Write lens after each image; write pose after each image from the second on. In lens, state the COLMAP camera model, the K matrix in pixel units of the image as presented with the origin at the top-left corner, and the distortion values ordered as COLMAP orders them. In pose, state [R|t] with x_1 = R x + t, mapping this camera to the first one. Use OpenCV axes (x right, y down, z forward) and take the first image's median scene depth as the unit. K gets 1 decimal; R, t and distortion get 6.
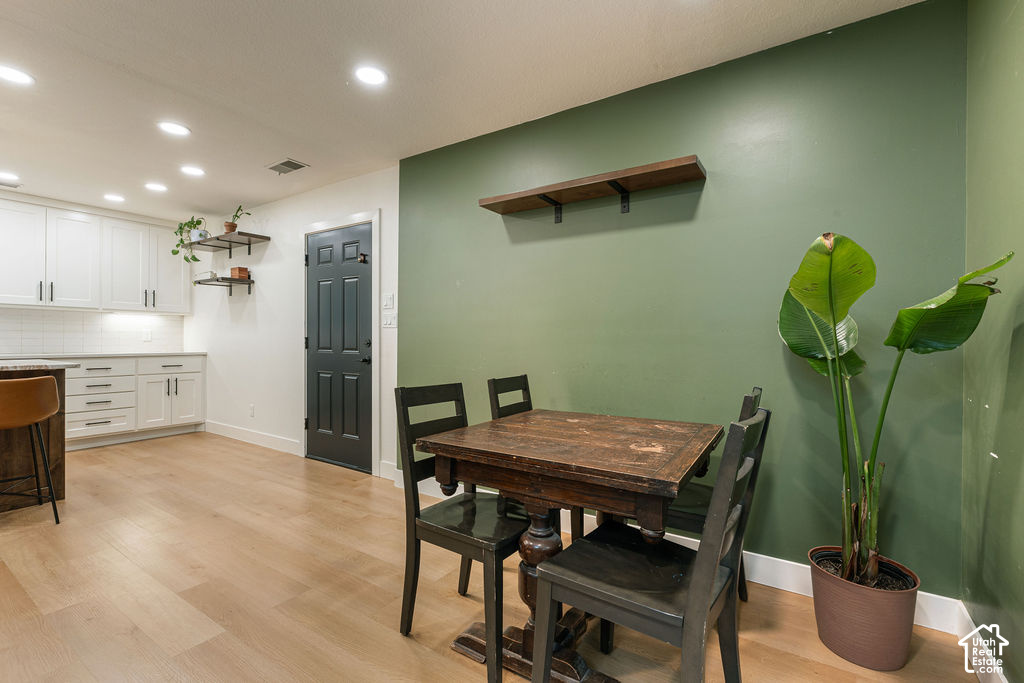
lens RADIAL K [[456.6, 0, 512.0], [0, 456.6, 341.5], [0, 0, 1]] dist [-0.010298, 0.001305]
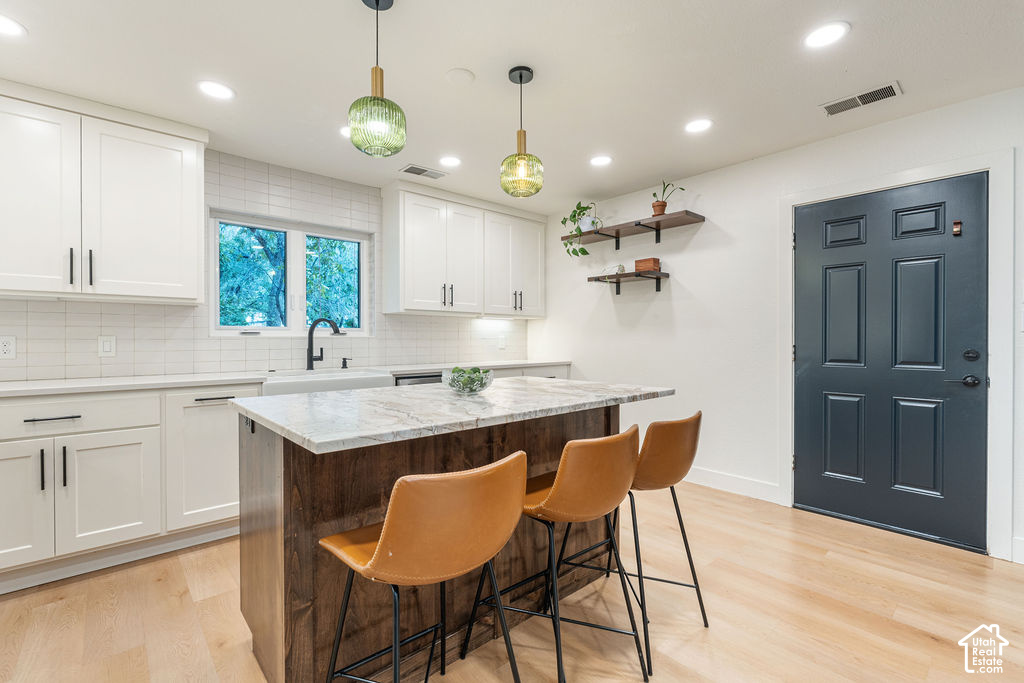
lens RADIAL K [[470.1, 0, 512.0], [0, 470.1, 341.5], [0, 0, 1]] dist [-0.009386, 0.000444]
pose [[0.960094, -0.006220, -0.279608, -0.639691], [0.005930, 0.999981, -0.001886, -0.016104], [0.279614, 0.000153, 0.960112, 0.137752]]
